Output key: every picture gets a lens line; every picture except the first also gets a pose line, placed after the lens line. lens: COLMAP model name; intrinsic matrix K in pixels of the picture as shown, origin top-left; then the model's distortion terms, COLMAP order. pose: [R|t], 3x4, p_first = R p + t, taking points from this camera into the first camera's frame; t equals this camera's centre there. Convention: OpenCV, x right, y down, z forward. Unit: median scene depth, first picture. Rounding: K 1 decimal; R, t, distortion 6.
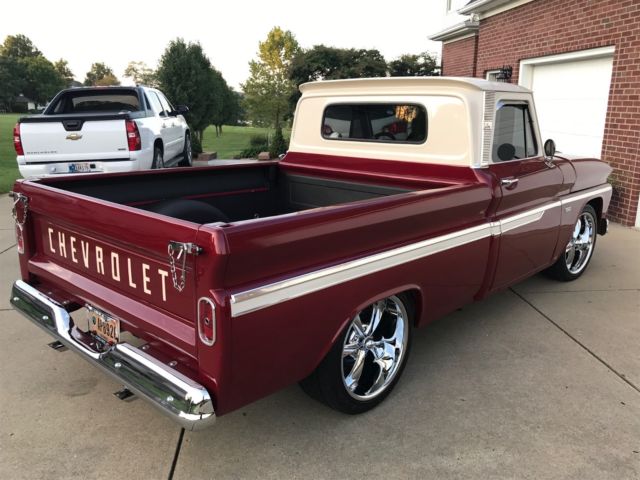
lens RADIAL K [[541.6, 0, 320.0], [0, 541.6, 240.0], [0, 0, 1]] dist [0.011105, -0.003573]
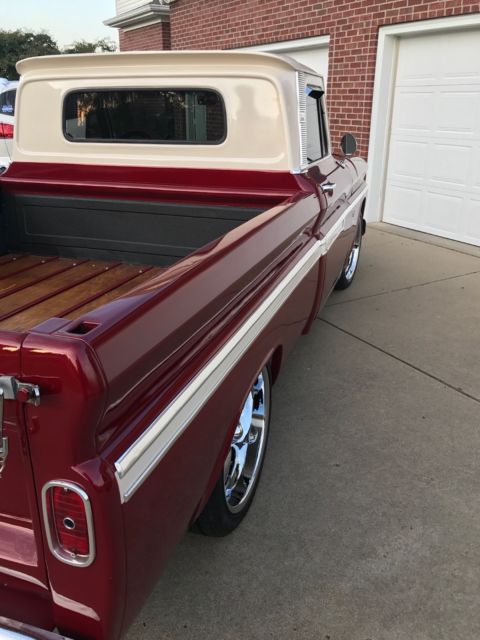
lens RADIAL K [[541.6, 0, 240.0], [0, 541.6, 320.0], [0, 0, 1]] dist [0.011105, -0.003573]
pose [[0.904888, -0.158758, 0.394936, -0.064785], [0.105197, 0.982470, 0.153906, -0.025093], [-0.412447, -0.097722, 0.905725, 0.141652]]
